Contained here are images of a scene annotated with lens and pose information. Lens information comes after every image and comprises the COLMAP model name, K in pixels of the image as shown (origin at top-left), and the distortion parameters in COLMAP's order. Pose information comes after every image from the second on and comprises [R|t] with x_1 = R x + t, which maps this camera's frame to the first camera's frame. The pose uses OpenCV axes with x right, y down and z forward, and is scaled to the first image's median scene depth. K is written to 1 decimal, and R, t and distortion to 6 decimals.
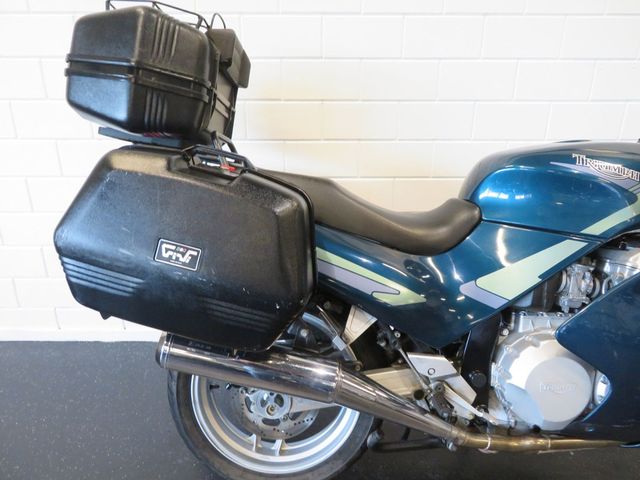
lens RADIAL K [[458.5, 0, 320.0], [0, 458.5, 240.0], [0, 0, 1]] dist [0.002324, -0.000287]
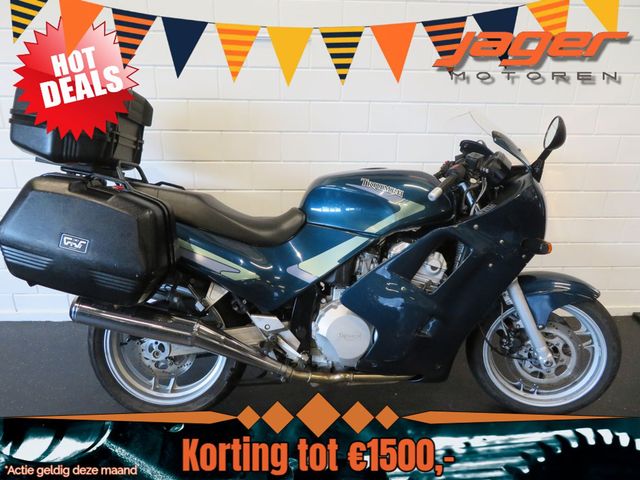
lens RADIAL K [[458.5, 0, 320.0], [0, 458.5, 240.0], [0, 0, 1]] dist [0.002324, -0.000287]
pose [[0.999422, 0.001564, 0.033951, 0.358492], [-0.001274, 0.999963, -0.008562, 0.023577], [-0.033963, 0.008513, 0.999387, -0.457914]]
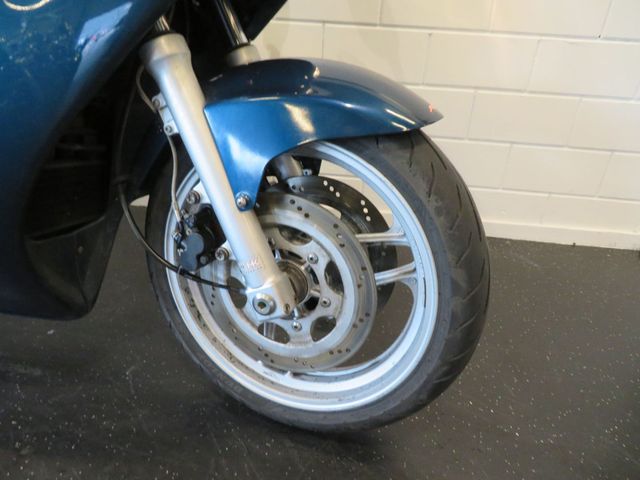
lens RADIAL K [[459.7, 0, 320.0], [0, 459.7, 240.0], [0, 0, 1]] dist [-0.010313, -0.001817]
pose [[0.990205, 0.100996, -0.096404, 1.278659], [-0.085967, 0.985092, 0.149005, 0.251504], [0.110016, -0.139258, 0.984126, 0.512200]]
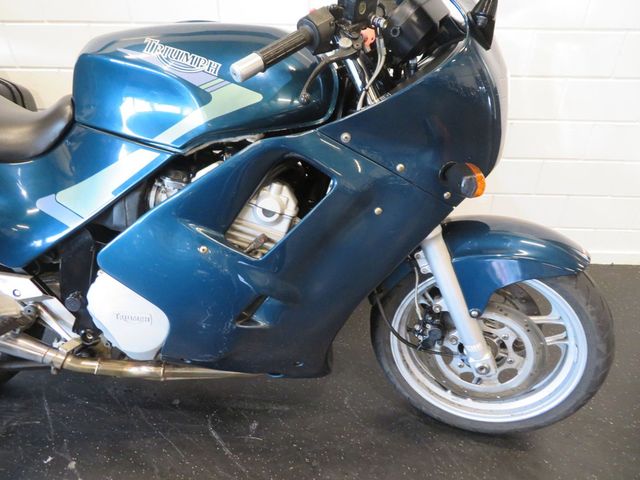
lens RADIAL K [[459.7, 0, 320.0], [0, 459.7, 240.0], [0, 0, 1]] dist [-0.010313, -0.001817]
pose [[0.997771, 0.038343, -0.054623, 0.880928], [-0.025759, 0.976318, 0.214801, -0.025504], [0.061566, -0.212915, 0.975129, 0.174475]]
